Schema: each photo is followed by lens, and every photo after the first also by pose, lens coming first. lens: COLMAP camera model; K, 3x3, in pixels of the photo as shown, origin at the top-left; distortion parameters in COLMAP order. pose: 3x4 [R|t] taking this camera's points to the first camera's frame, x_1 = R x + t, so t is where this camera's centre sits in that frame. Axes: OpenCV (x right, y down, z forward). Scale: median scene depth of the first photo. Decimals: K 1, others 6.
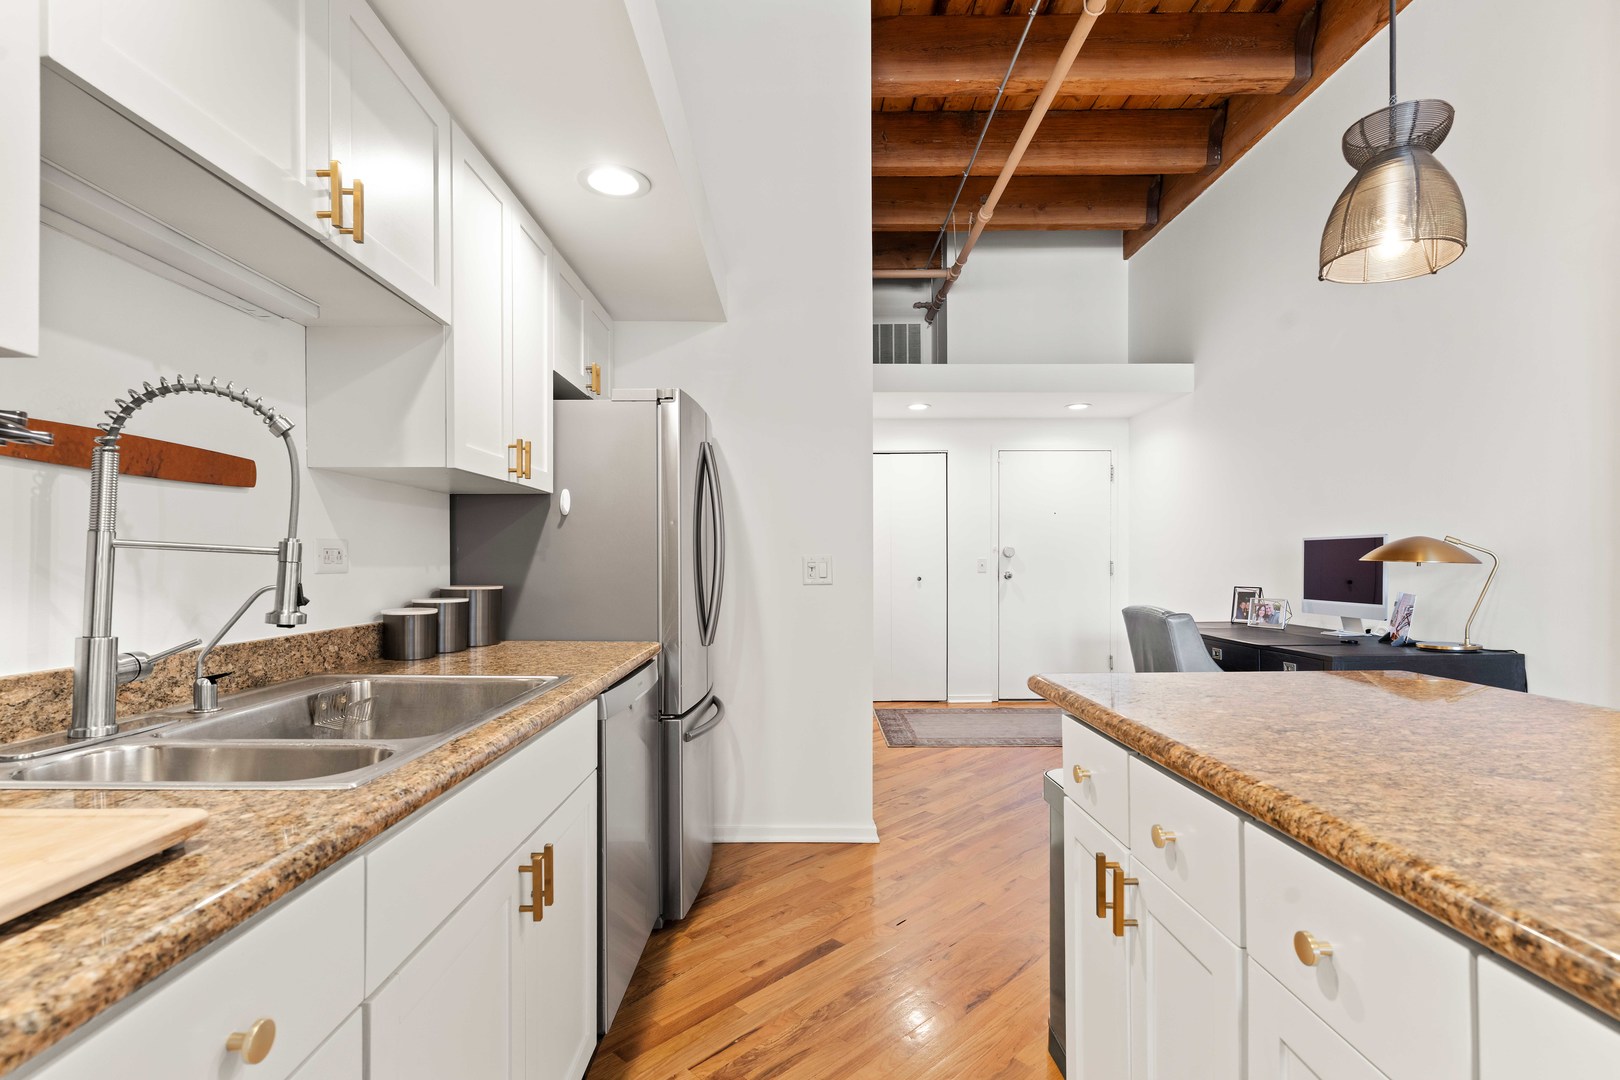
lens RADIAL K [[782.6, 0, 816.9], [0, 782.6, 575.8], [0, 0, 1]] dist [0.007494, -0.002124]
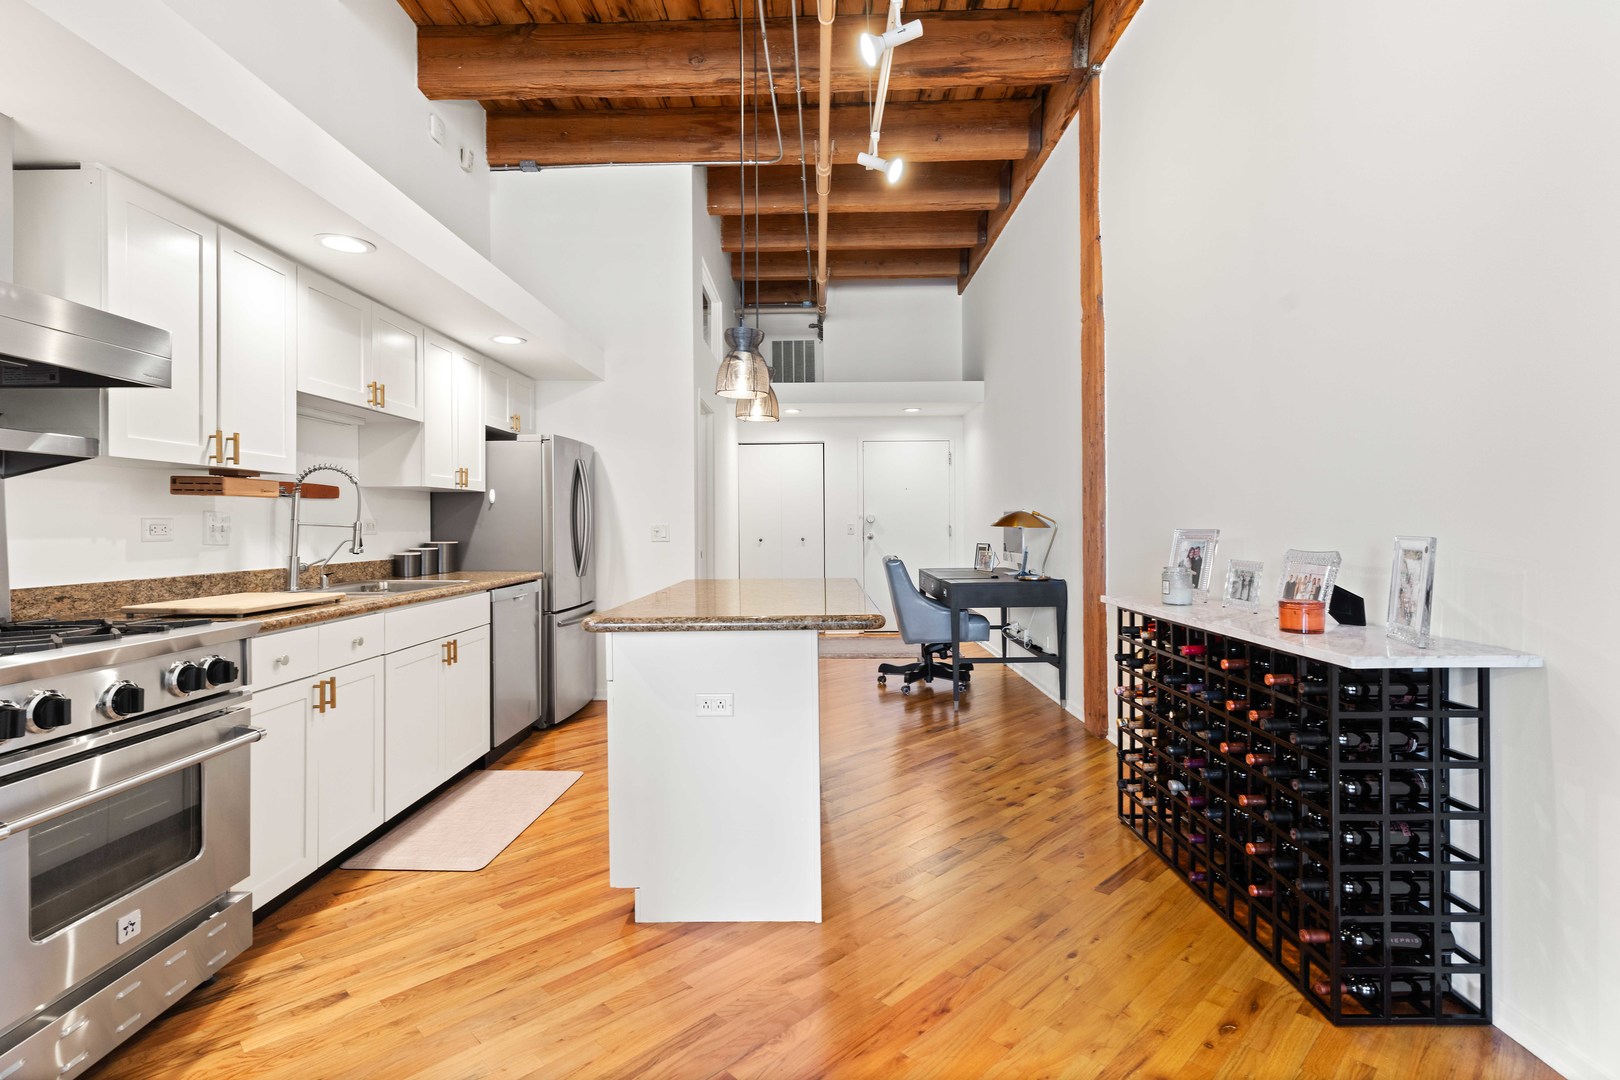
lens RADIAL K [[782.6, 0, 812.2], [0, 782.6, 534.9], [0, 0, 1]] dist [0.007494, -0.002124]
pose [[0.999656, -0.002276, -0.026126, 0.511374], [0.002151, 0.999986, -0.004781, 0.007809], [0.026136, 0.004723, 0.999647, -0.879301]]
